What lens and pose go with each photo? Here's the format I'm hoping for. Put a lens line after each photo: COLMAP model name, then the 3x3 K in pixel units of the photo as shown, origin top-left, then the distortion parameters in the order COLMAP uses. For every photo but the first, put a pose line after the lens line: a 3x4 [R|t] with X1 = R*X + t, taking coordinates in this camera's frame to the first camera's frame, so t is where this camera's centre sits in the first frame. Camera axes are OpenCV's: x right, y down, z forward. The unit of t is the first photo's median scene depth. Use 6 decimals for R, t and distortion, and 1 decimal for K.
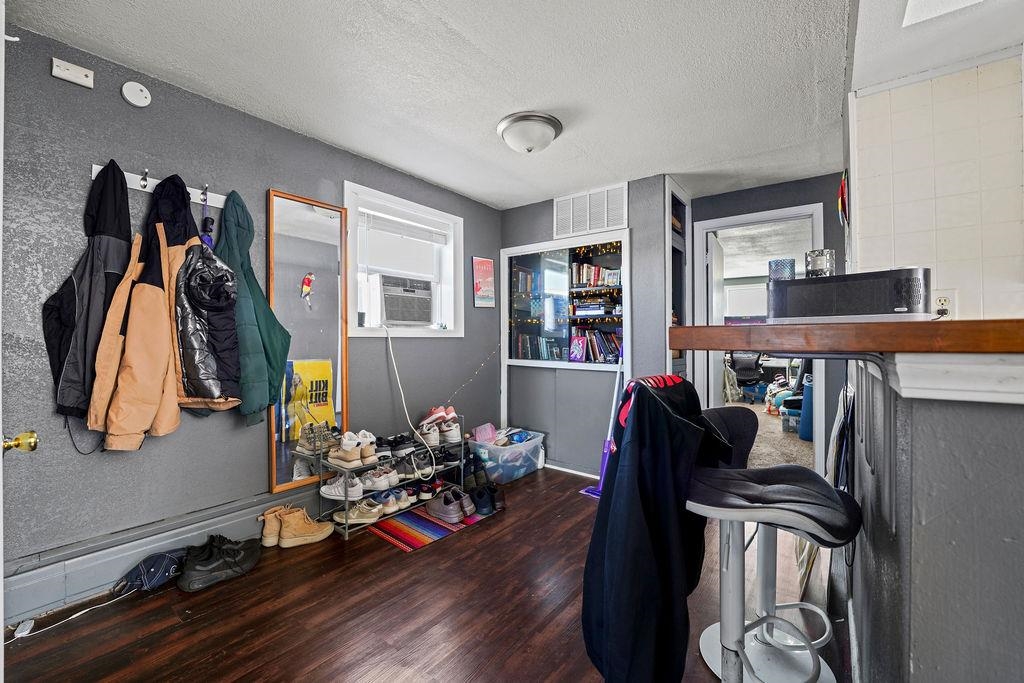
lens RADIAL K [[420.3, 0, 511.4], [0, 420.3, 338.9], [0, 0, 1]] dist [-0.019834, 0.000236]
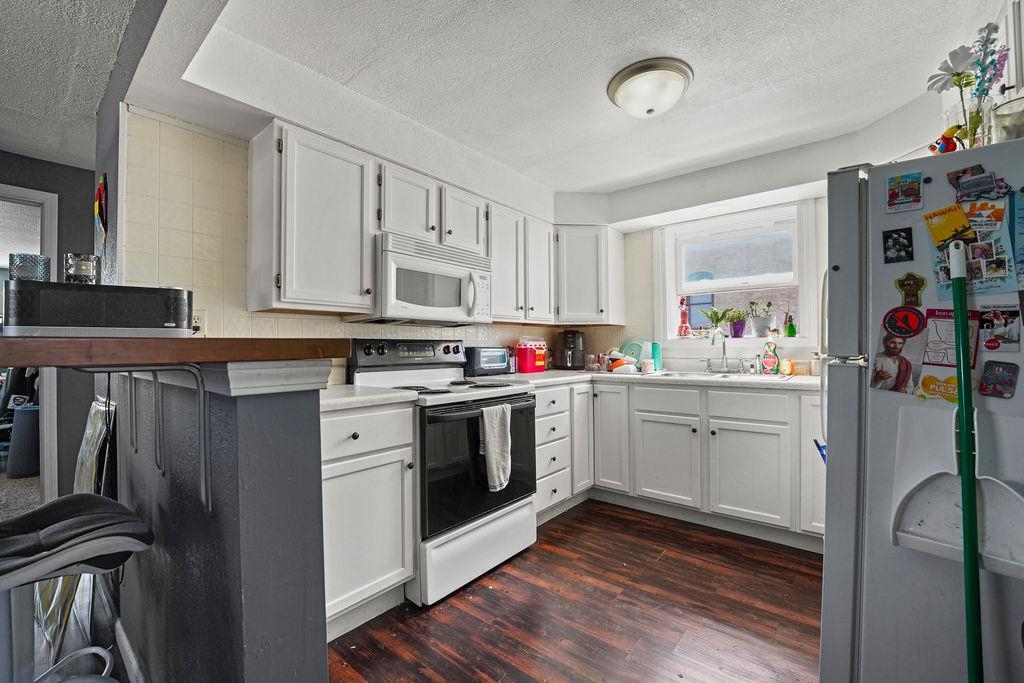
lens RADIAL K [[420.3, 0, 514.9], [0, 420.3, 341.0], [0, 0, 1]] dist [-0.019834, 0.000236]
pose [[0.045420, 0.017563, 0.998814, -0.123416], [0.006434, 0.999820, -0.017874, -0.001415], [-0.998947, 0.007238, 0.045299, 0.018332]]
